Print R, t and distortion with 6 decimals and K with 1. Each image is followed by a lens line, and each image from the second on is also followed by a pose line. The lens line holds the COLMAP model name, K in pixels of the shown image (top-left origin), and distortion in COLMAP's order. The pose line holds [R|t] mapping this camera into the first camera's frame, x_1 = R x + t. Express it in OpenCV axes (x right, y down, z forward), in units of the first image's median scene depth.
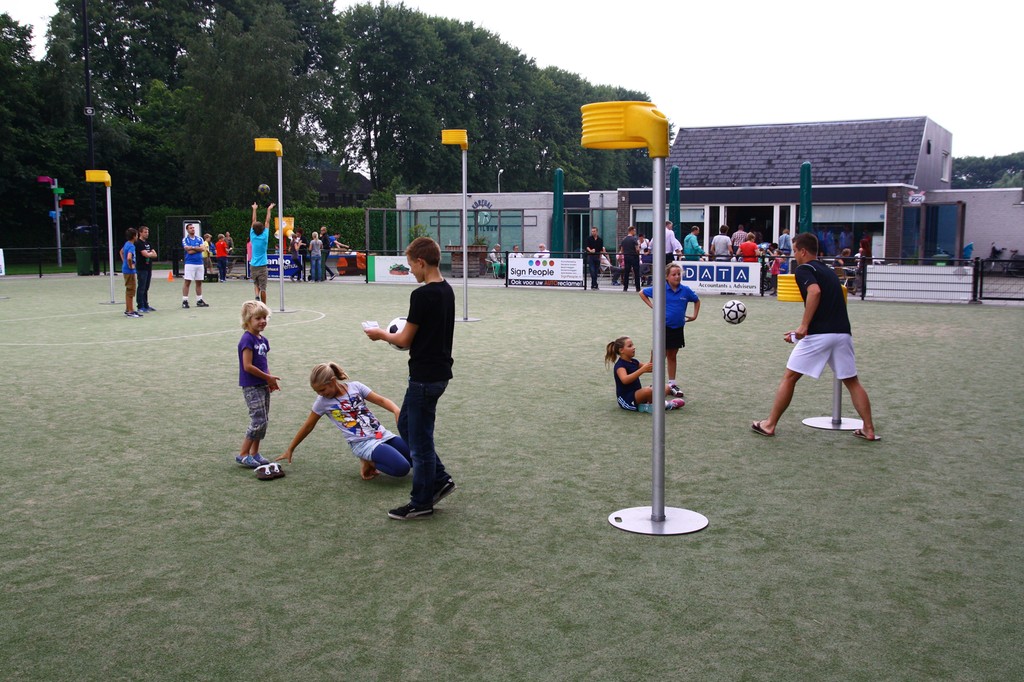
lens RADIAL K [[1075.1, 0, 512.0], [0, 1075.1, 341.0], [0, 0, 1]] dist [-0.013227, -0.005367]
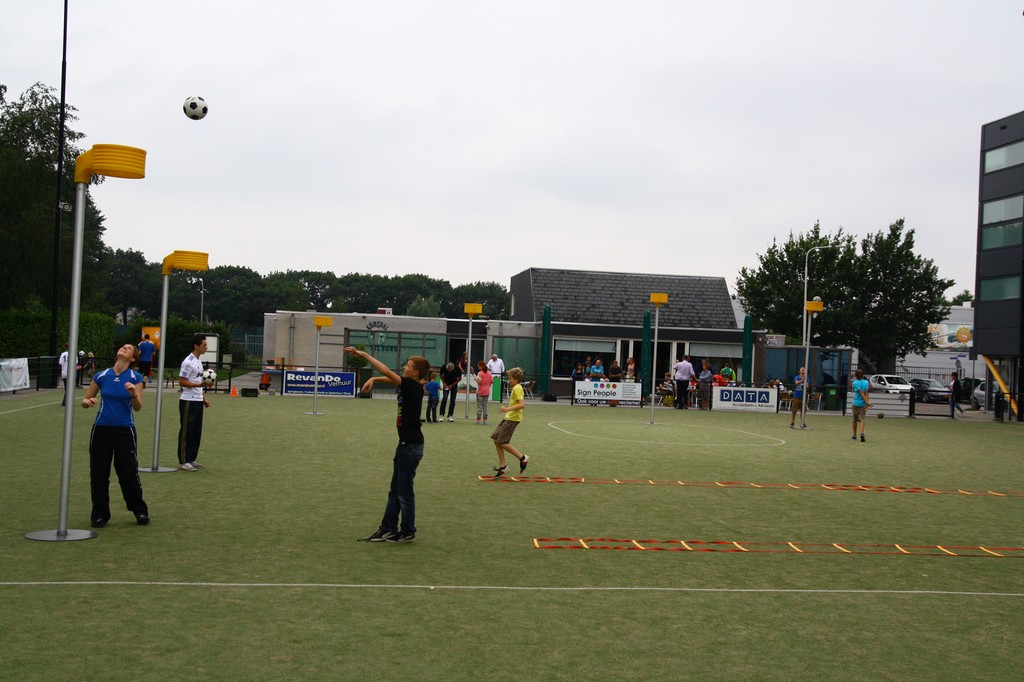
lens RADIAL K [[1363.2, 0, 512.0], [0, 1363.2, 341.0], [0, 0, 1]] dist [0.019087, 0.035158]
pose [[0.771068, 0.036148, 0.635726, -1.040911], [0.026925, 0.995643, -0.089272, 0.012565], [-0.636183, 0.085952, 0.766736, -0.130361]]
